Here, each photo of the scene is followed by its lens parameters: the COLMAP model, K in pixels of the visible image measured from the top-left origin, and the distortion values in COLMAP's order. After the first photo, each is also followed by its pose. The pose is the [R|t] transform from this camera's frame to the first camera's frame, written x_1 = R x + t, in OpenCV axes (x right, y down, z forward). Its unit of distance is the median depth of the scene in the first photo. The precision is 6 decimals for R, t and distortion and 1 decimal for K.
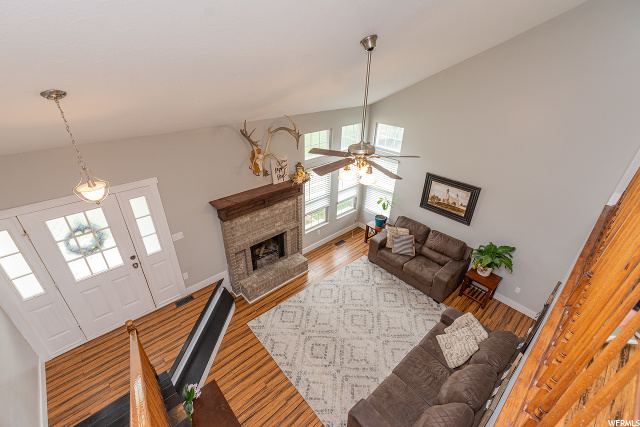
lens RADIAL K [[282.2, 0, 319.9], [0, 282.2, 213.4], [0, 0, 1]] dist [0.000308, -0.000989]
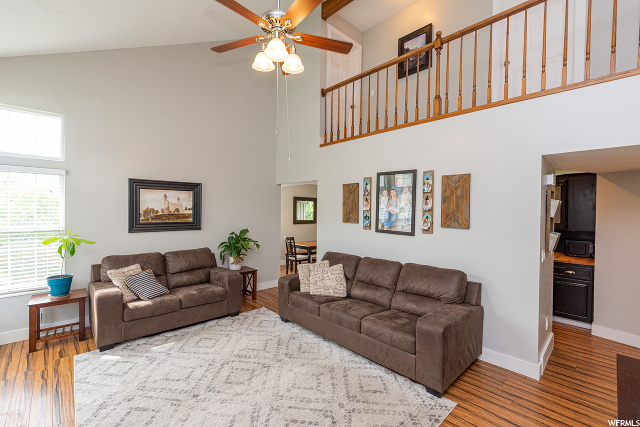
lens RADIAL K [[282.2, 0, 320.4], [0, 282.2, 211.9], [0, 0, 1]] dist [0.000308, -0.000989]
pose [[-0.036155, -0.018716, 0.999171, -0.362911], [0.488983, 0.871630, 0.034020, 0.145837], [-0.871544, 0.489808, -0.022362, 0.656736]]
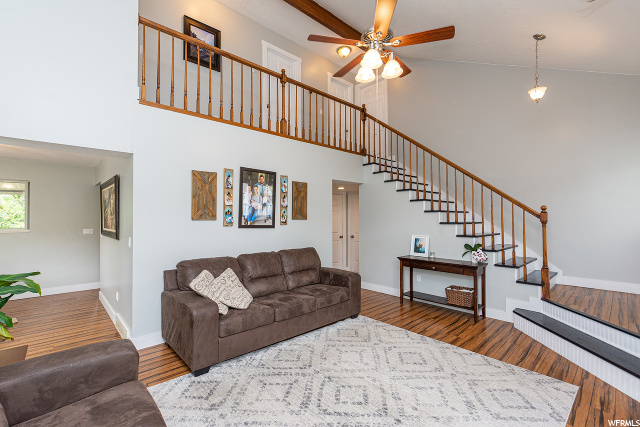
lens RADIAL K [[282.2, 0, 320.4], [0, 282.2, 211.8], [0, 0, 1]] dist [0.000308, -0.000989]
pose [[-0.999564, -0.015018, -0.025414, 0.185660], [-0.025346, 0.877943, 0.478094, -0.092705], [0.015132, 0.478530, -0.877941, 1.146306]]
